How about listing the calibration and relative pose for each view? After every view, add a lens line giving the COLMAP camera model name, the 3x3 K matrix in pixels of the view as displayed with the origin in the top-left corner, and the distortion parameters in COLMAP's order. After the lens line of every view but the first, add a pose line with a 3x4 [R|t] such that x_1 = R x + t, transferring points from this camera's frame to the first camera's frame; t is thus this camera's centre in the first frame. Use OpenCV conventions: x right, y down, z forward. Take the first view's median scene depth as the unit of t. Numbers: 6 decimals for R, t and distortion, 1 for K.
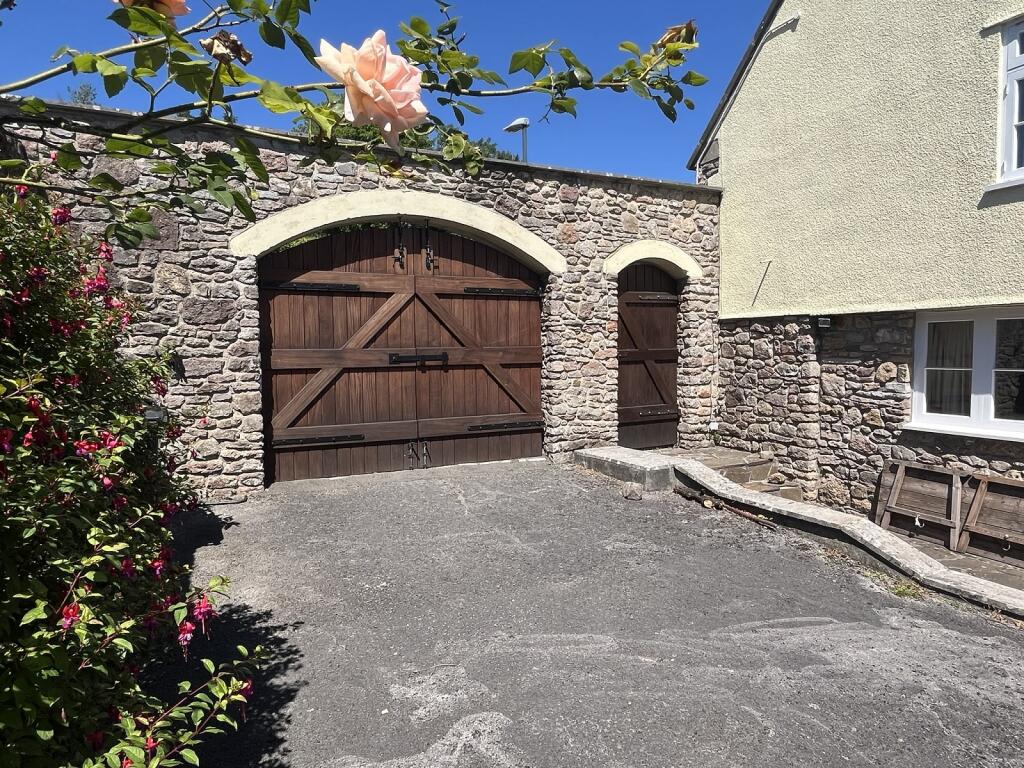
lens RADIAL K [[623.0, 0, 512.0], [0, 623.0, 384.0], [0, 0, 1]] dist [0.000147, -0.000955]
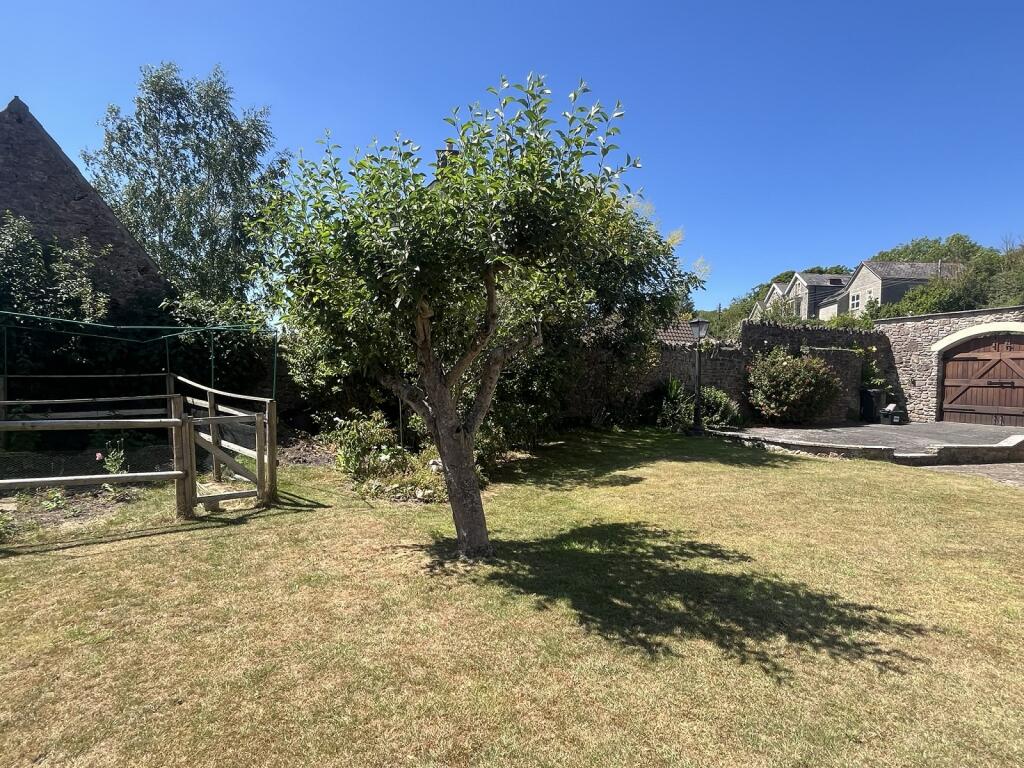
lens RADIAL K [[554.3, 0, 515.4], [0, 554.3, 389.0], [0, 0, 1]] dist [-0.002789, -0.001204]
pose [[-0.106265, 0.019872, -0.994139, 2.461428], [-0.088767, 0.995619, 0.029390, 0.098726], [0.990368, 0.091370, -0.104035, -0.810459]]
